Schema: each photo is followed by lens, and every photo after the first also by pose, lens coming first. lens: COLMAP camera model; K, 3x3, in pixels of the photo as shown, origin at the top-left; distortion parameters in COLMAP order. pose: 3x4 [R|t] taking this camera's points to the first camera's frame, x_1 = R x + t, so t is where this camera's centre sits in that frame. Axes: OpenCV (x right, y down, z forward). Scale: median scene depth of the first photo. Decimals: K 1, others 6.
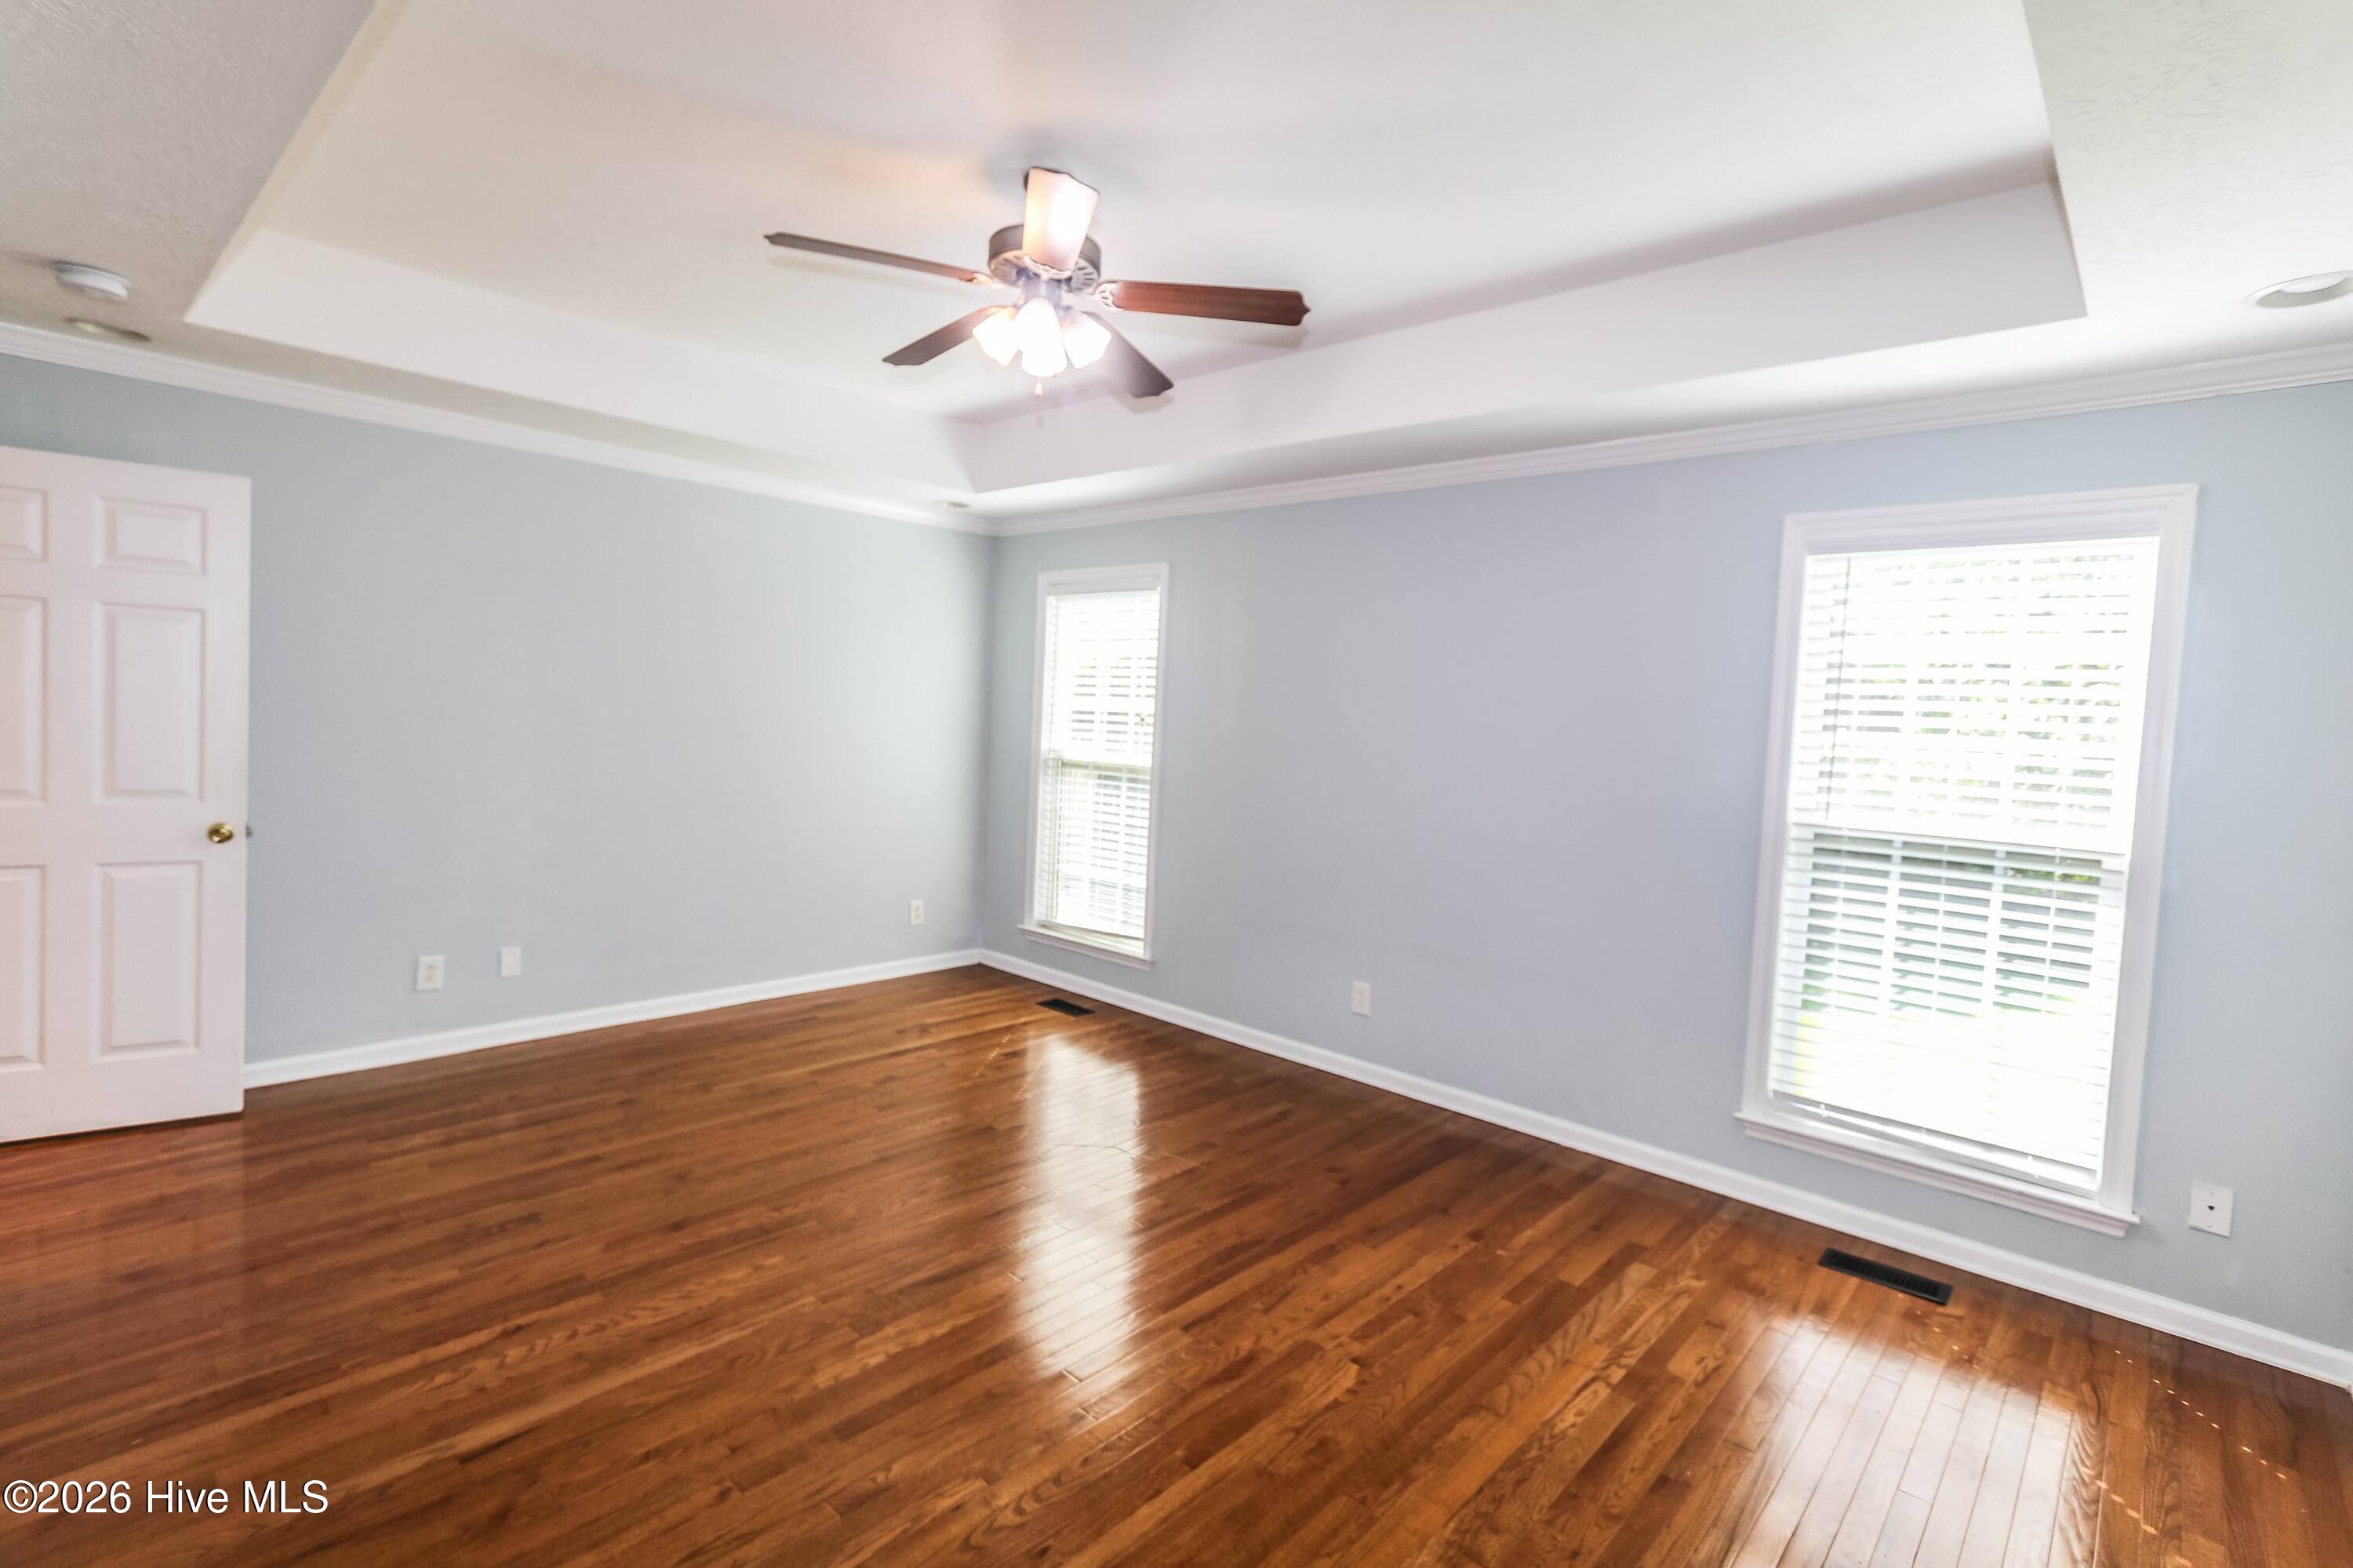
lens RADIAL K [[1108.1, 0, 1165.1], [0, 1108.1, 752.9], [0, 0, 1]] dist [0.000437, 0.000303]
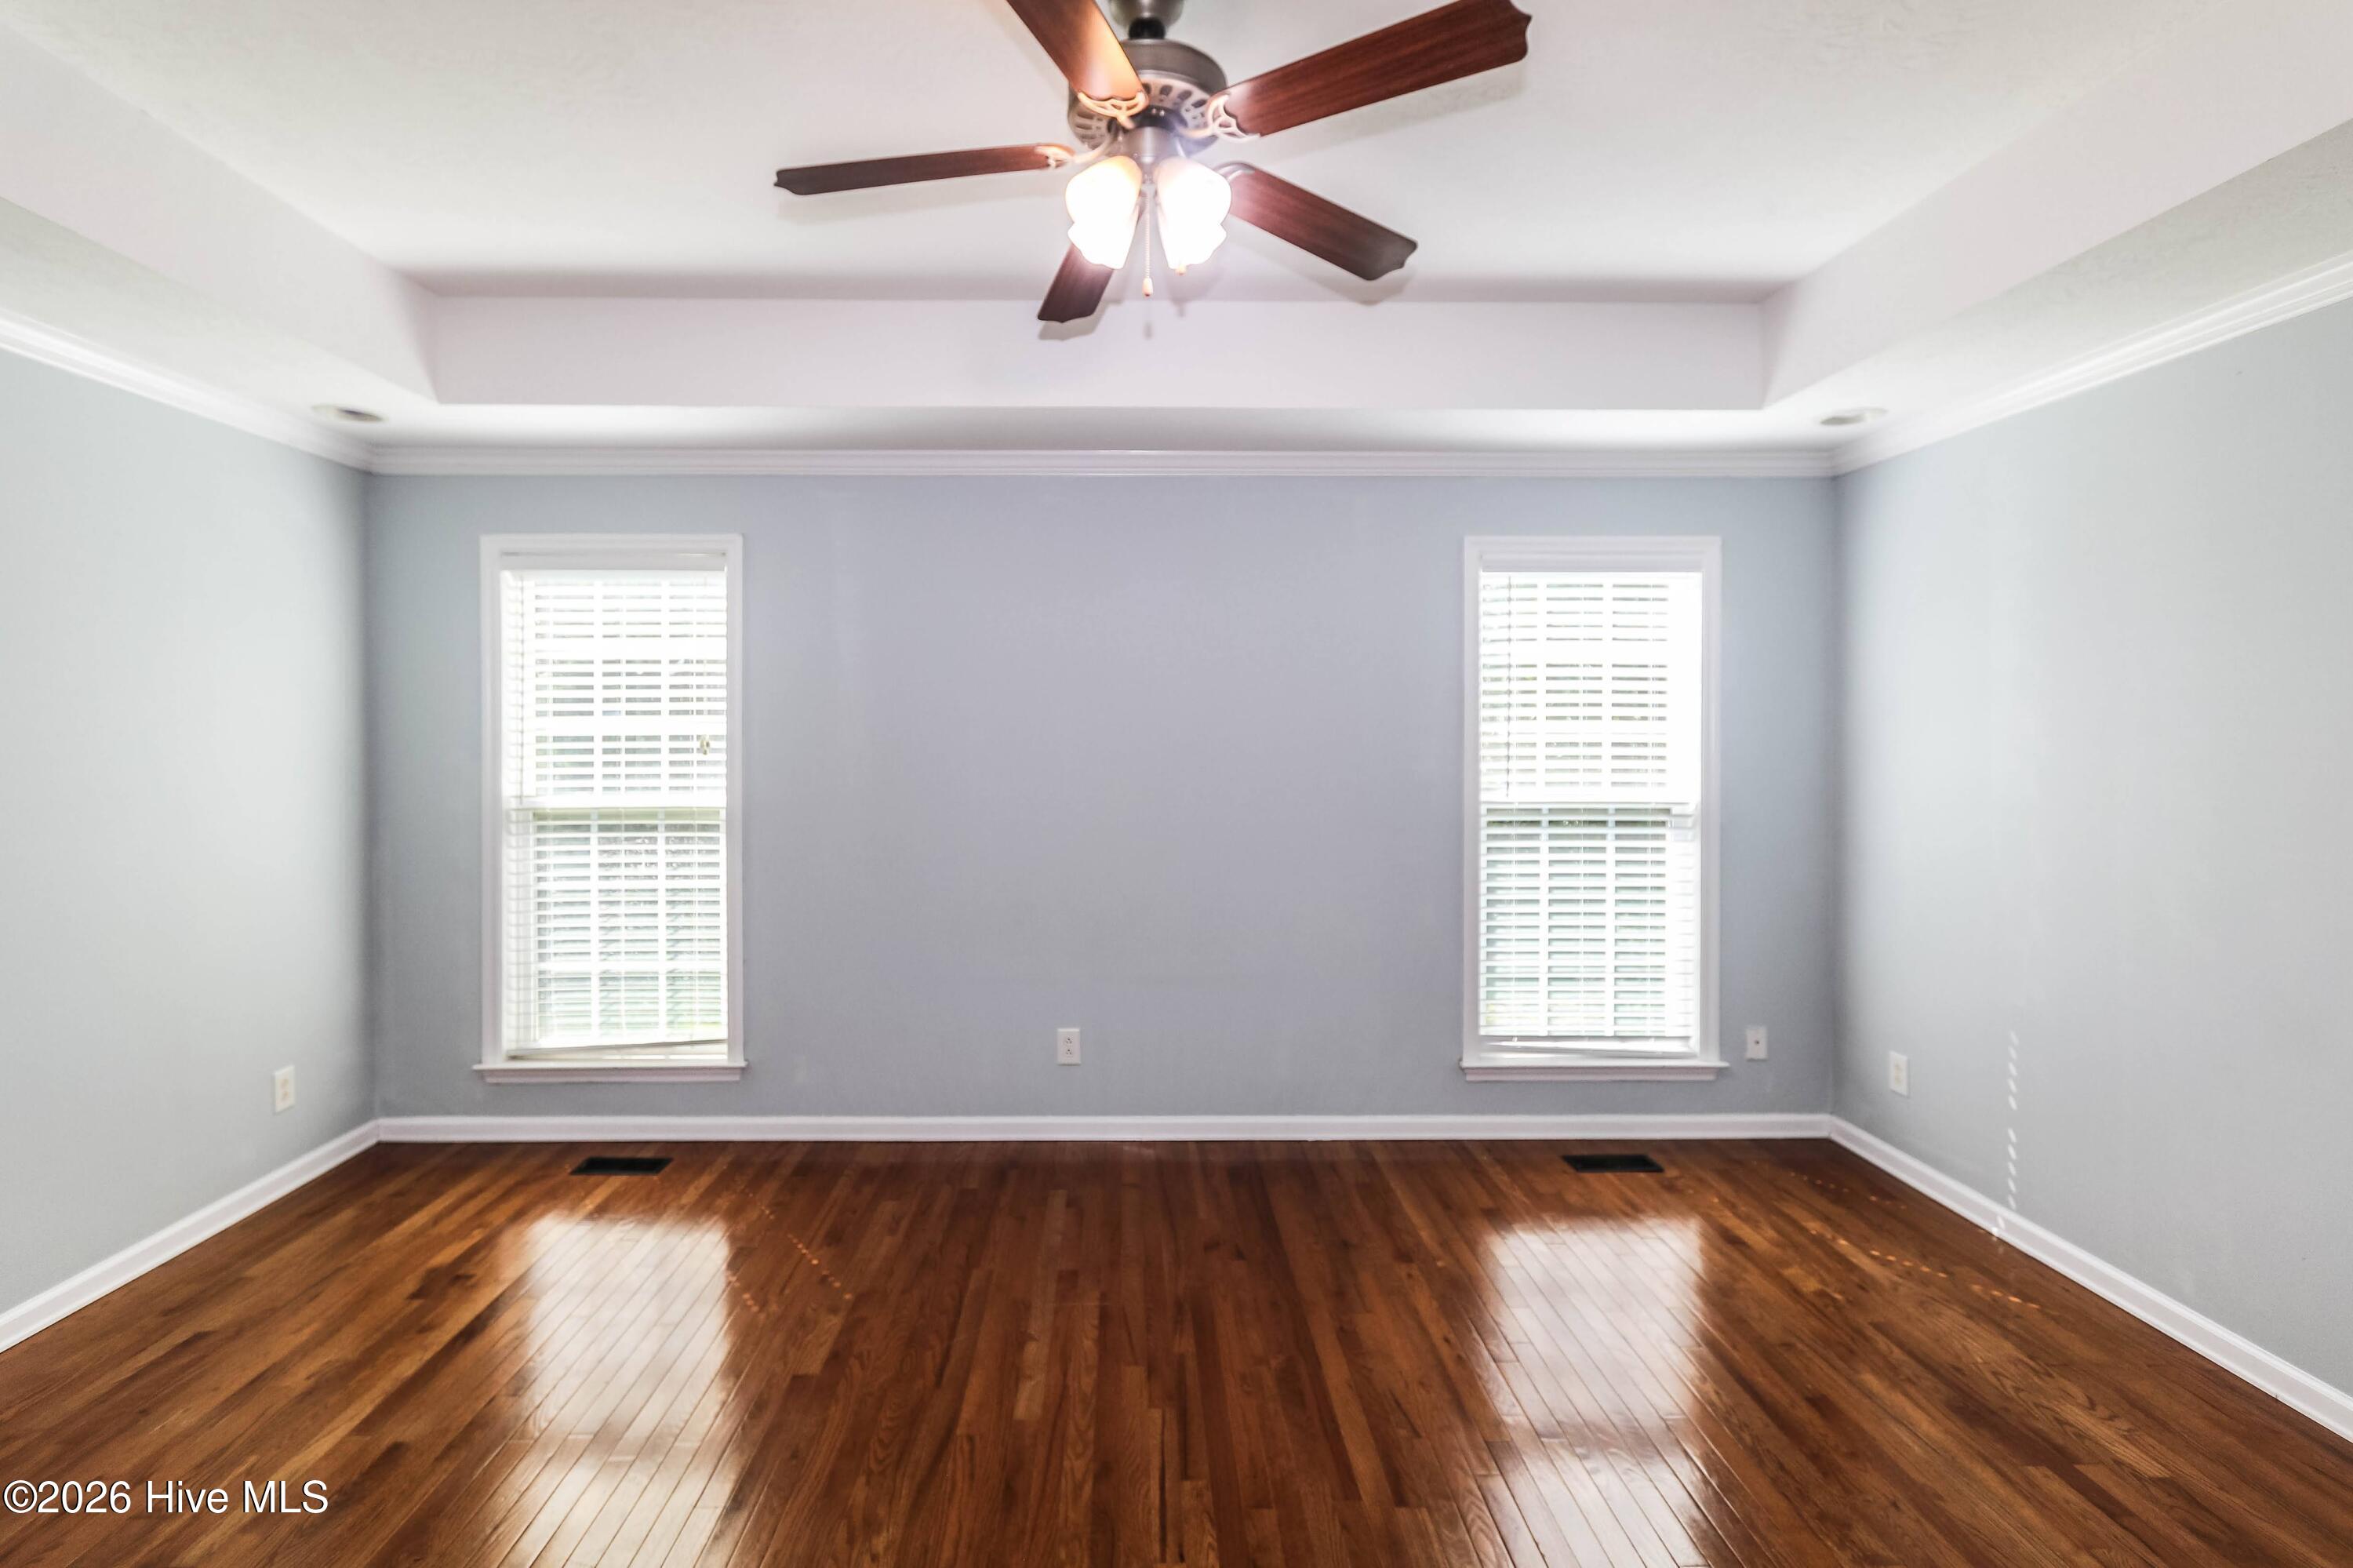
lens RADIAL K [[1111.5, 0, 1181.1], [0, 1111.5, 732.2], [0, 0, 1]] dist [0.000151, 0.000487]
pose [[0.721763, -0.049977, 0.690334, -0.461725], [0.060545, 0.998125, 0.008959, -0.039349], [-0.689487, 0.035330, 0.723436, 0.374992]]
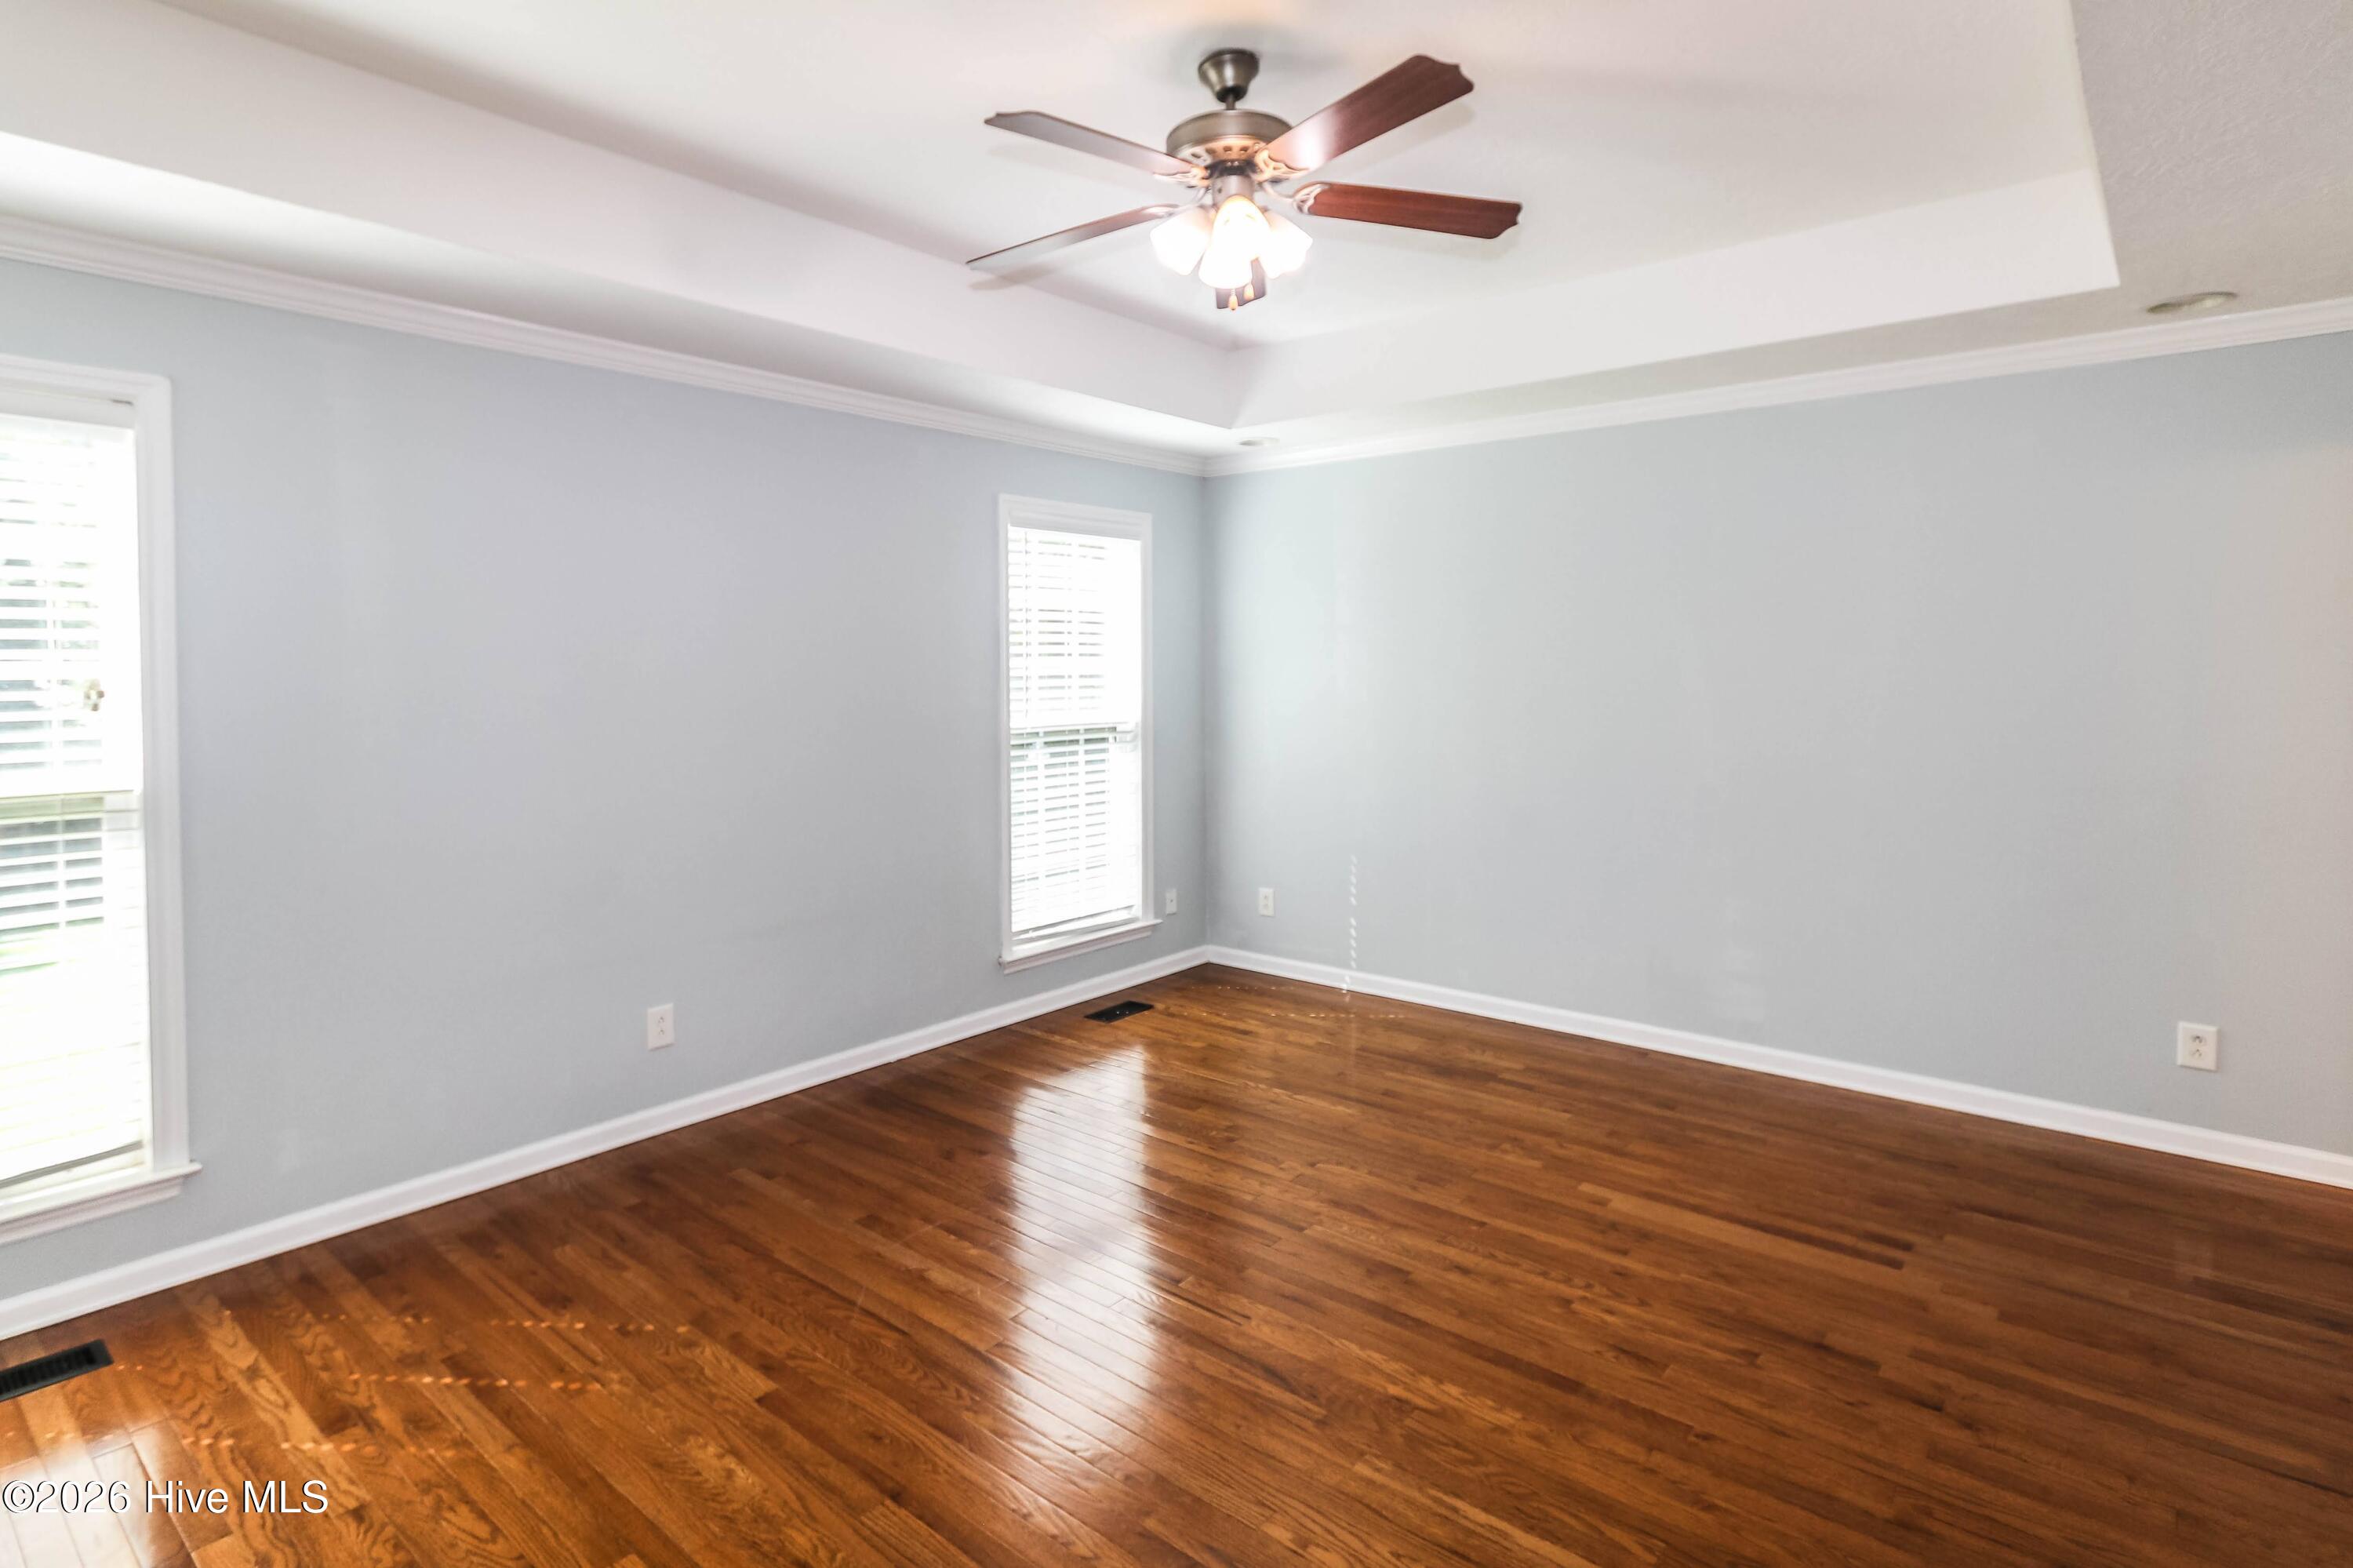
lens RADIAL K [[1134.8, 0, 1169.3], [0, 1134.8, 678.7], [0, 0, 1]] dist [-0.003470, -0.000424]
pose [[-0.026728, -0.059201, 0.997888, -0.788244], [0.045284, 0.997148, 0.060370, -0.068979], [-0.998617, 0.046802, -0.023971, 0.842175]]
